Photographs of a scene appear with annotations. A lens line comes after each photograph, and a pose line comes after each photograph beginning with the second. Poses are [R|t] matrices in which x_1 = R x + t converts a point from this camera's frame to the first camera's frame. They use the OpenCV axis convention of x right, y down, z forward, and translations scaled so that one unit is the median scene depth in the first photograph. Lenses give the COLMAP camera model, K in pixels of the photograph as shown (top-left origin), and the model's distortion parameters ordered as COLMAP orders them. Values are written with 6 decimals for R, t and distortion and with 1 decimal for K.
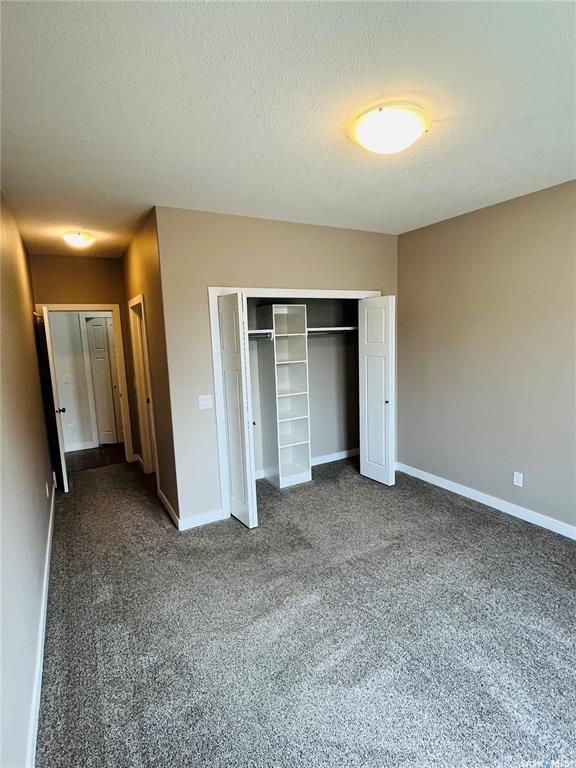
lens RADIAL K [[391.2, 0, 294.4], [0, 391.2, 386.1], [0, 0, 1]] dist [0.003889, 0.000353]
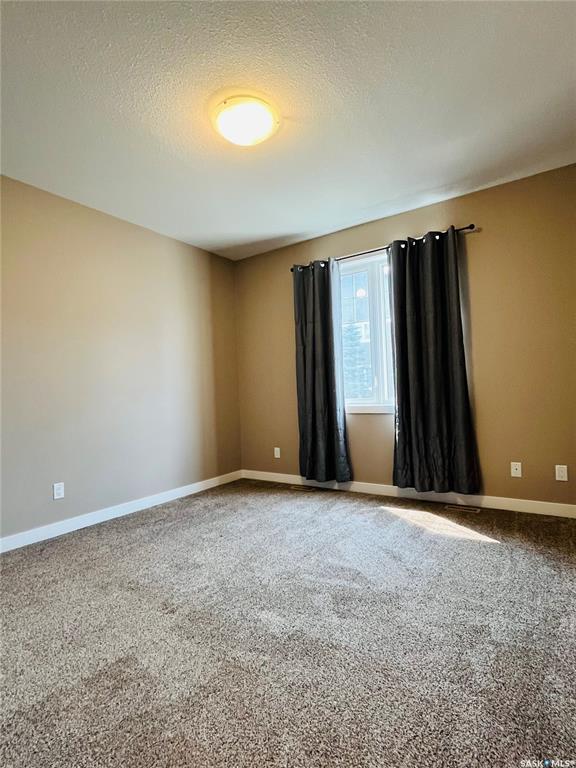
lens RADIAL K [[391.2, 0, 288.0], [0, 391.2, 383.5], [0, 0, 1]] dist [0.003889, 0.000353]
pose [[-0.416292, 0.065031, 0.906902, -0.518126], [0.182170, 0.983180, 0.013121, 0.083818], [-0.890795, 0.170672, -0.421136, 0.930178]]
